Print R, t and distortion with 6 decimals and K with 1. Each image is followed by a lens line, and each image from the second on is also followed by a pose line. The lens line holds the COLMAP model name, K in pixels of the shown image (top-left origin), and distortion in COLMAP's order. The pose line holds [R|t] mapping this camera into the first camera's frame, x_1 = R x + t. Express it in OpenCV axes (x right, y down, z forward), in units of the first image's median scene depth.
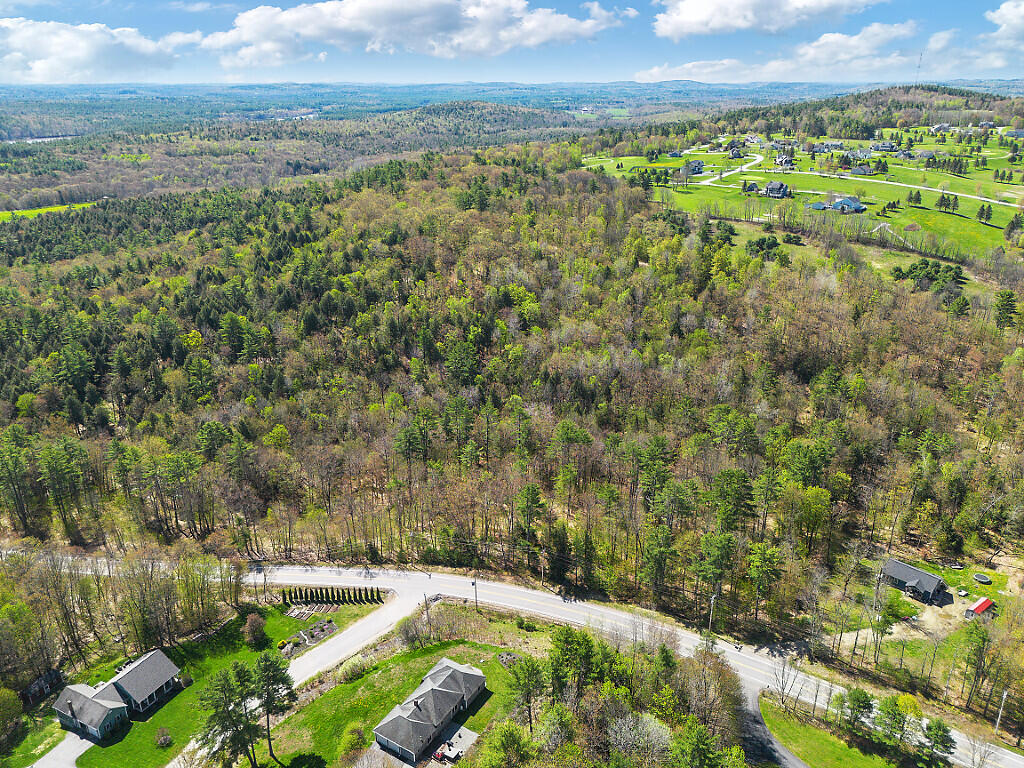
lens RADIAL K [[744.8, 0, 512.0], [0, 744.8, 384.0], [0, 0, 1]] dist [0.074884, -0.071743]
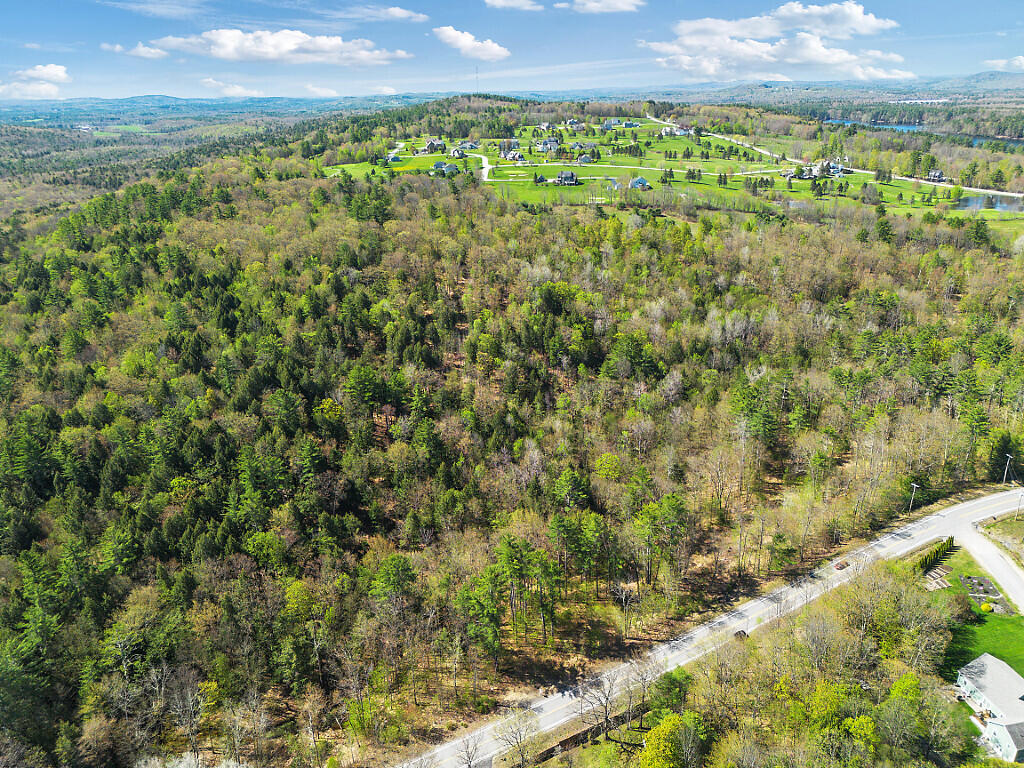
lens RADIAL K [[717.6, 0, 512.0], [0, 717.6, 384.0], [0, 0, 1]] dist [0.070488, -0.062986]
pose [[0.791751, -0.245194, 0.559473, -0.572844], [0.247817, 0.966076, 0.072686, -0.078349], [-0.558316, 0.081097, 0.825655, 0.230485]]
